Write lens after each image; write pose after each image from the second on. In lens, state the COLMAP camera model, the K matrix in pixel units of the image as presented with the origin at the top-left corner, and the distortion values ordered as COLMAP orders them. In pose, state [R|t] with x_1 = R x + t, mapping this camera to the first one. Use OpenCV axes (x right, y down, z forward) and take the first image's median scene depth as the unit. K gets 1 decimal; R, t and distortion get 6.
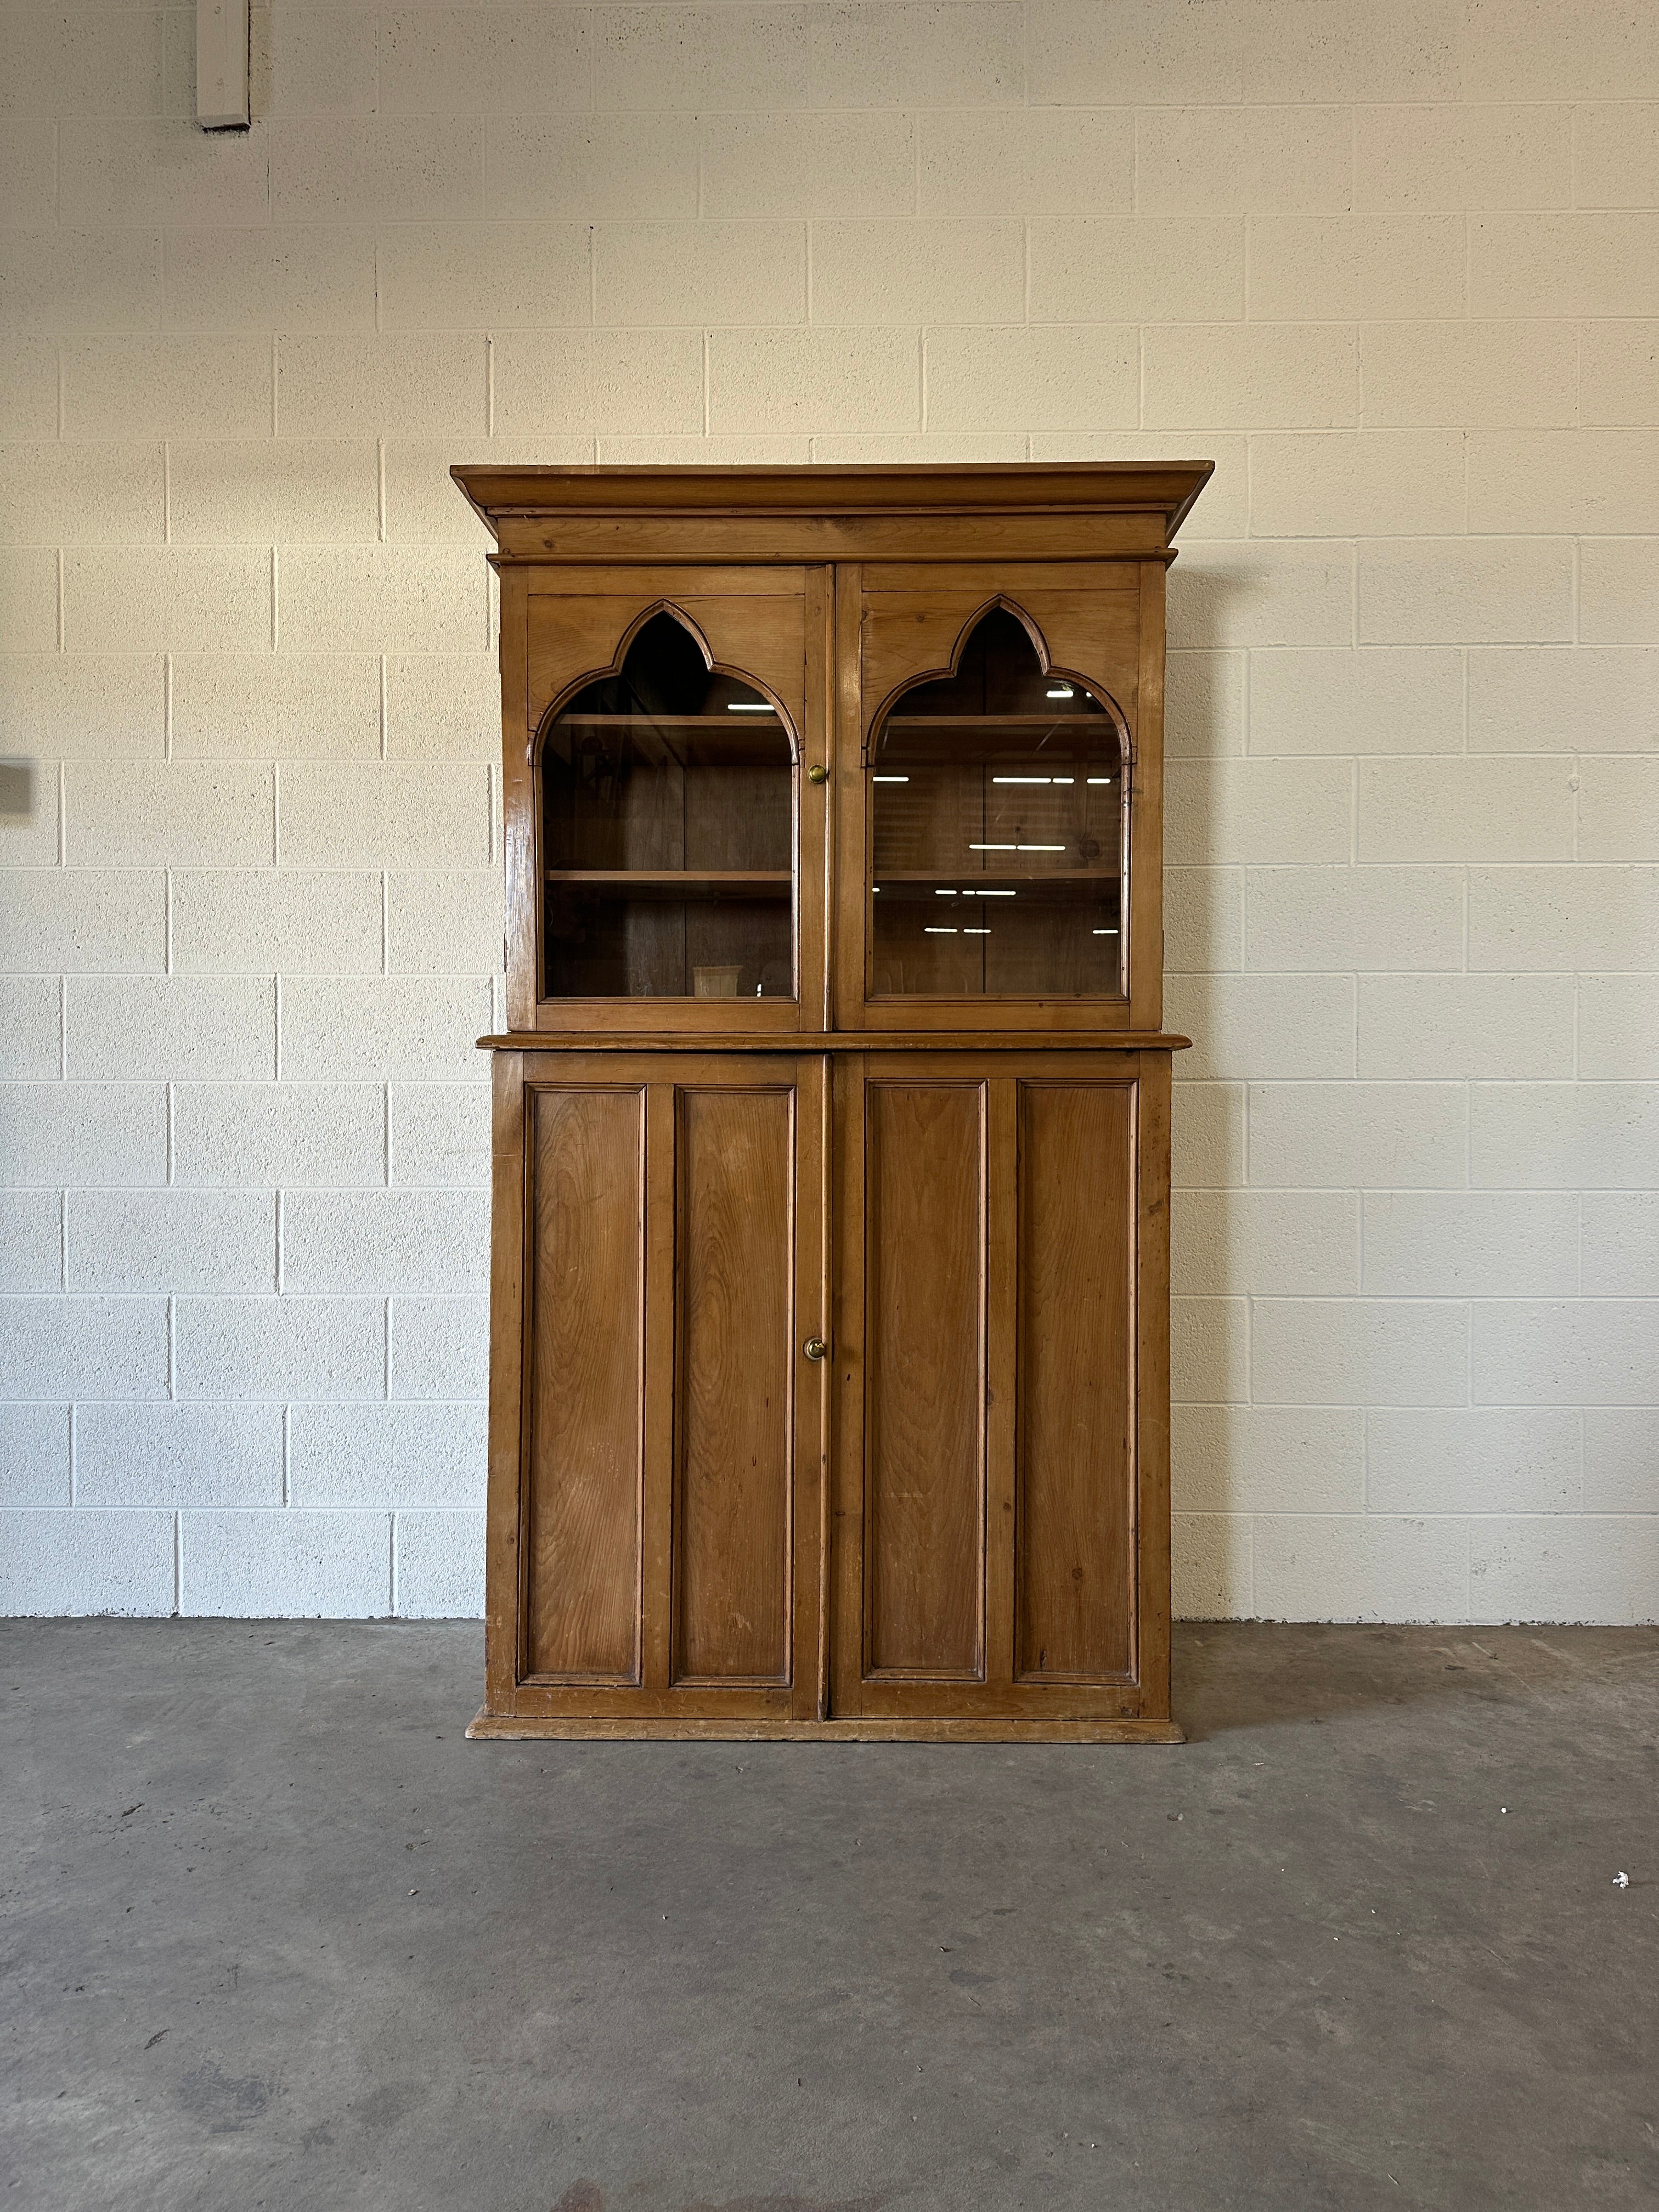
lens RADIAL K [[1585.5, 0, 829.5], [0, 1585.5, 1106.0], [0, 0, 1]] dist [0.018064, -0.025624]
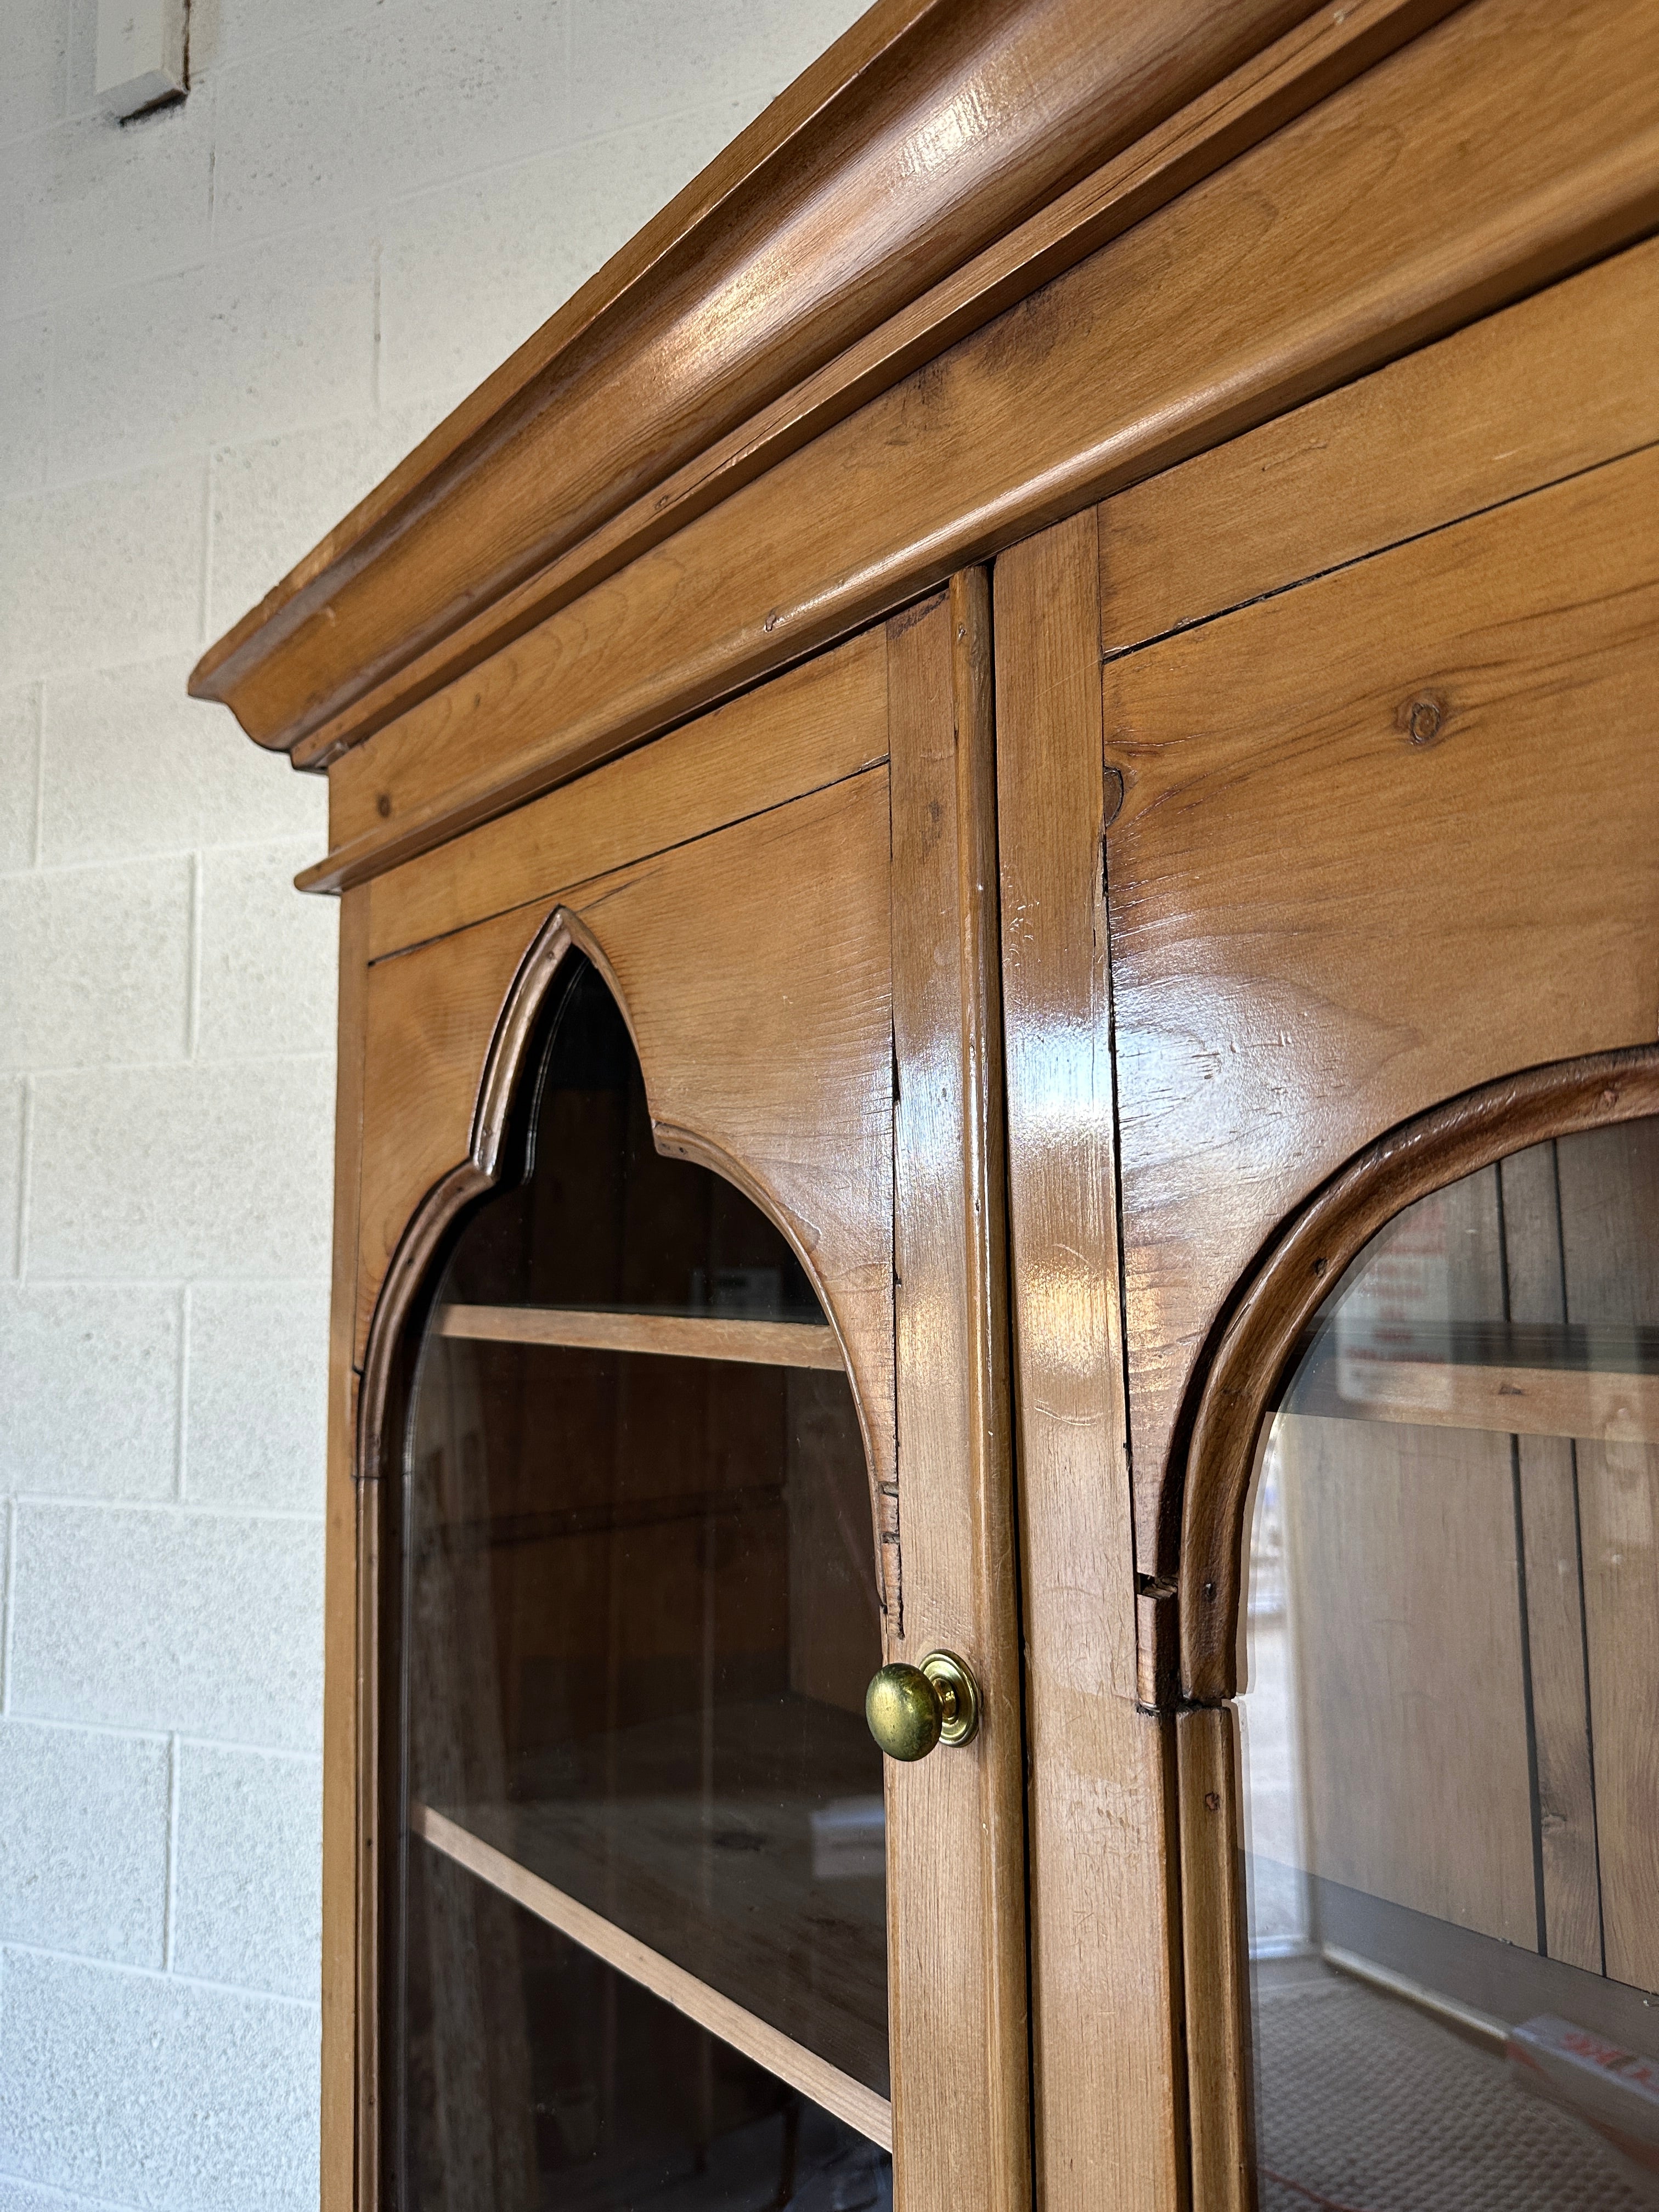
lens RADIAL K [[1617.6, 0, 821.2], [0, 1617.6, 1083.4], [0, 0, 1]] dist [-0.018287, 0.006276]
pose [[0.935920, -0.049338, -0.348741, 0.009880], [0.009233, 0.993237, -0.115738, -0.263514], [0.352092, 0.105101, 0.930045, 0.727478]]
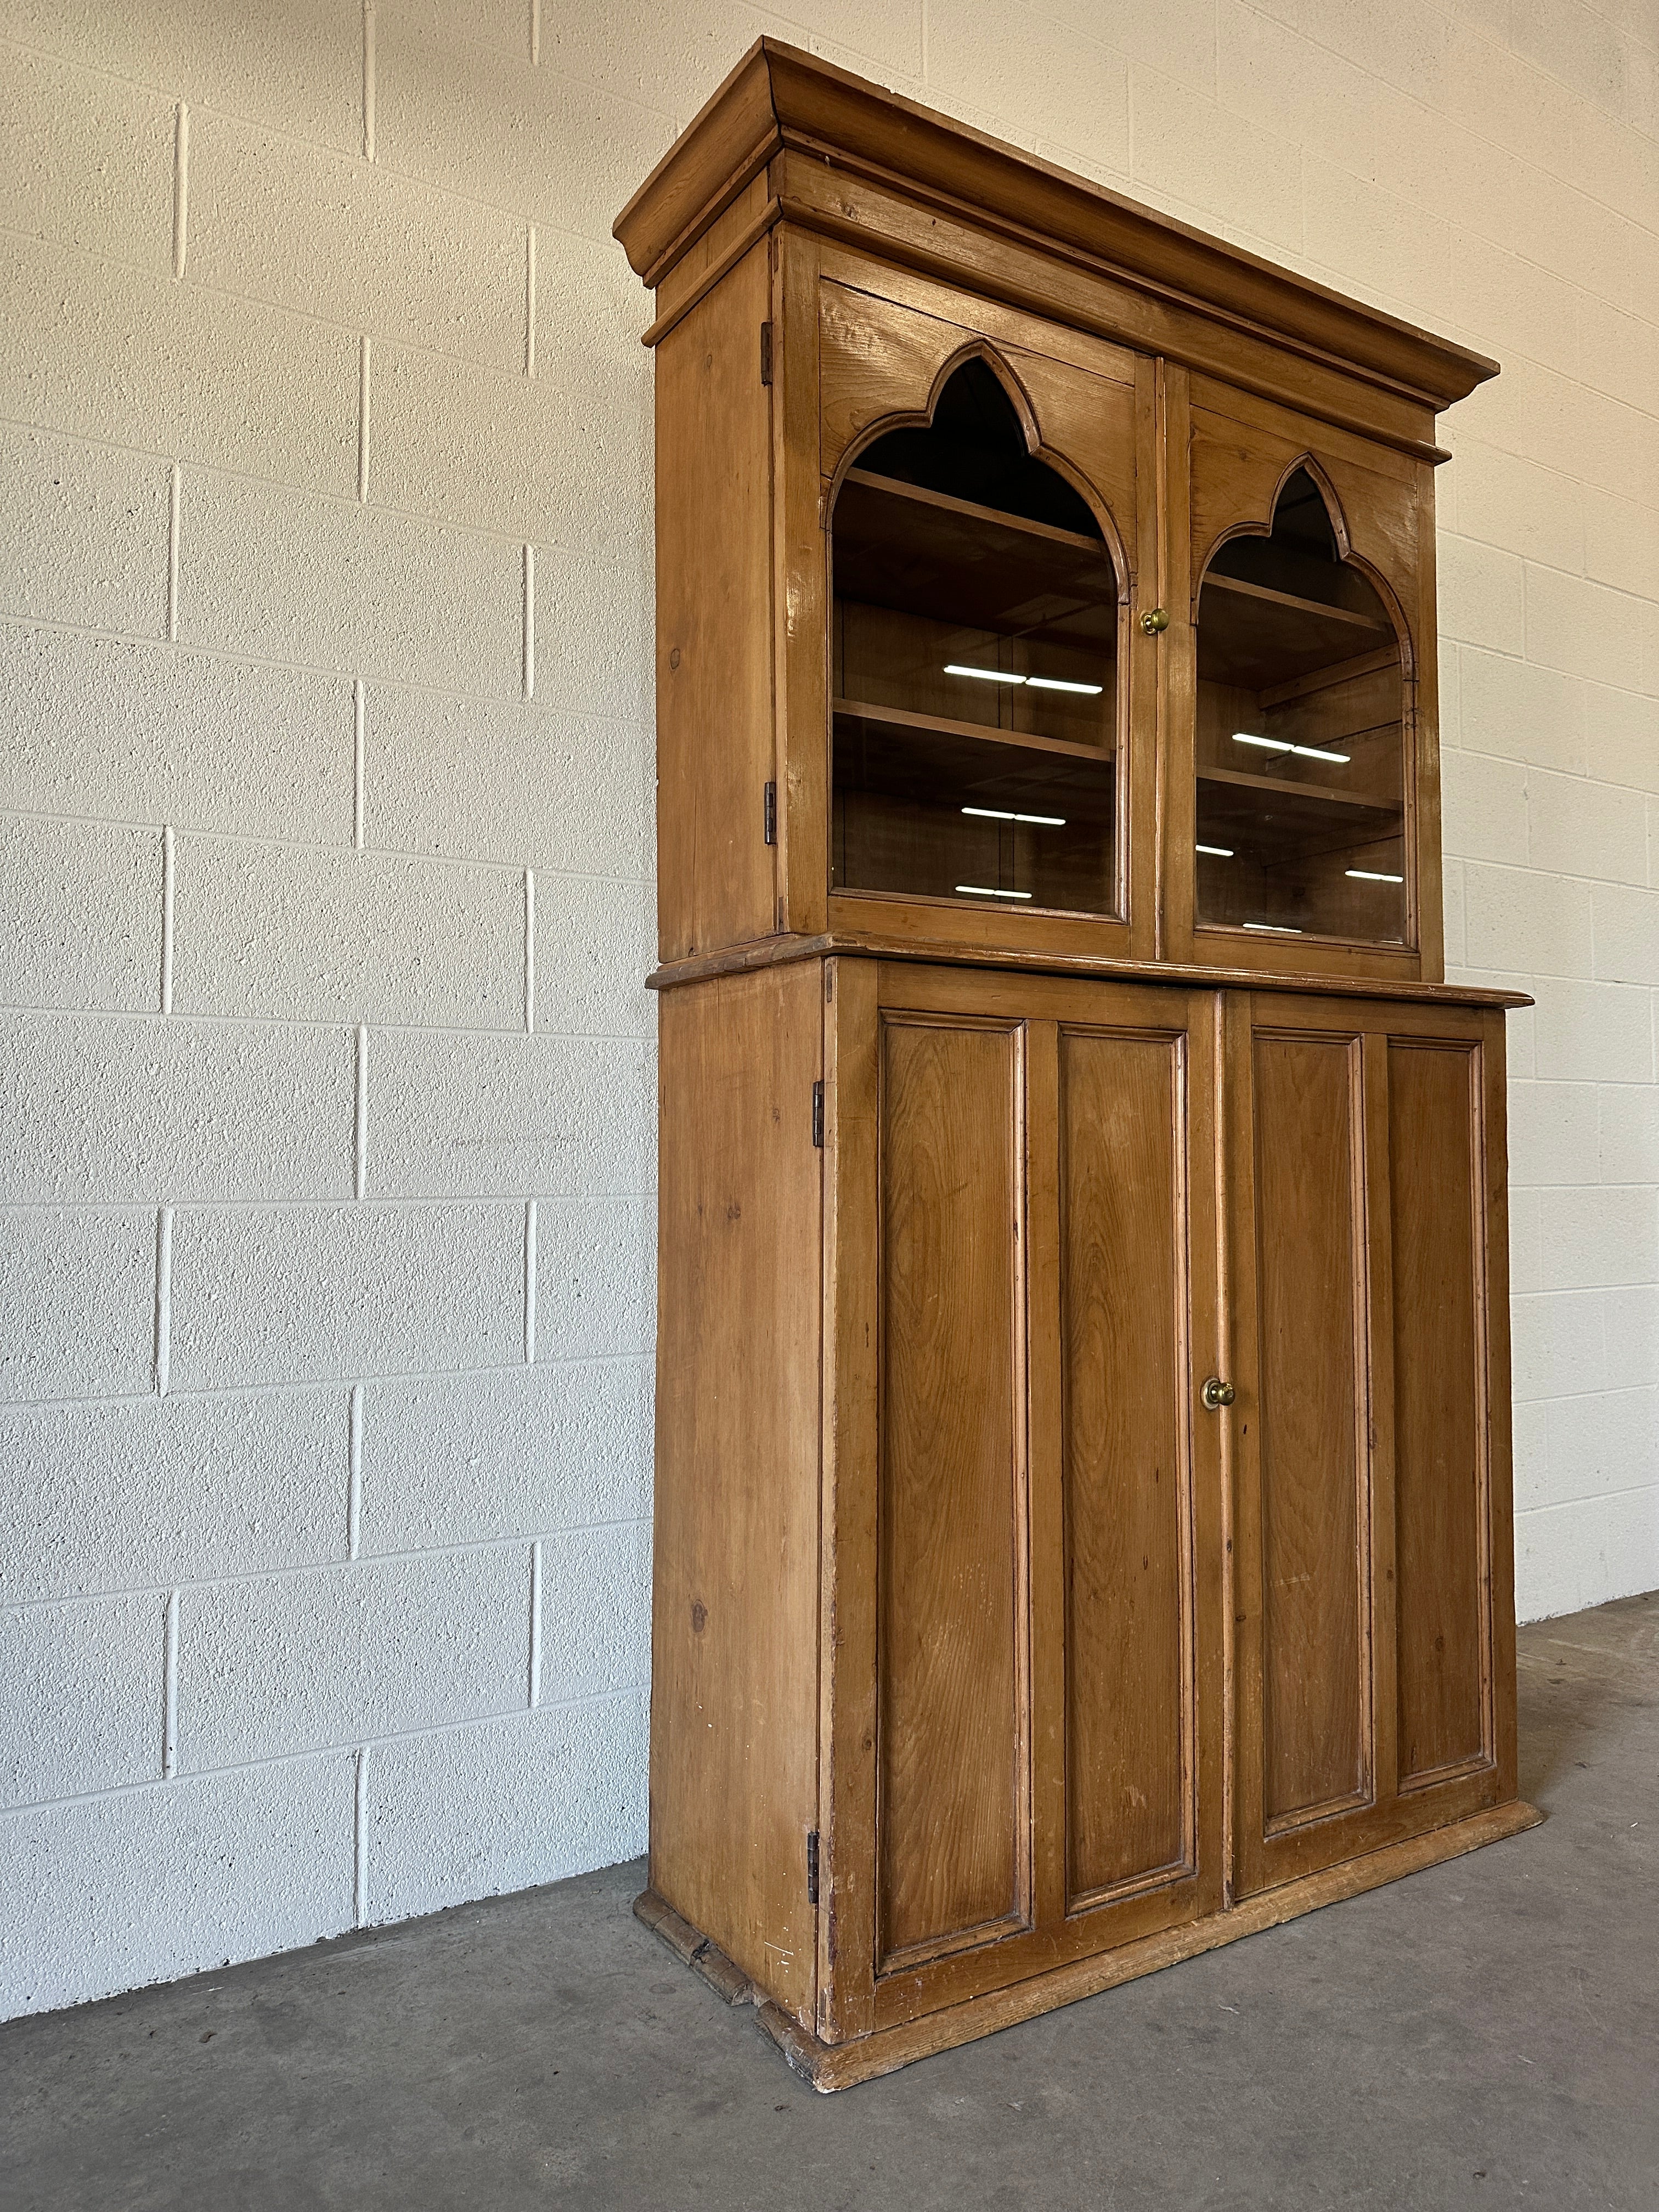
lens RADIAL K [[1571.3, 0, 846.5], [0, 1571.3, 1103.1], [0, 0, 1]] dist [-0.001407, -0.007760]
pose [[0.832231, 0.020707, 0.554042, -0.548654], [0.009552, 0.998619, -0.051670, 0.056002], [-0.554347, 0.048294, 0.830884, 0.482926]]
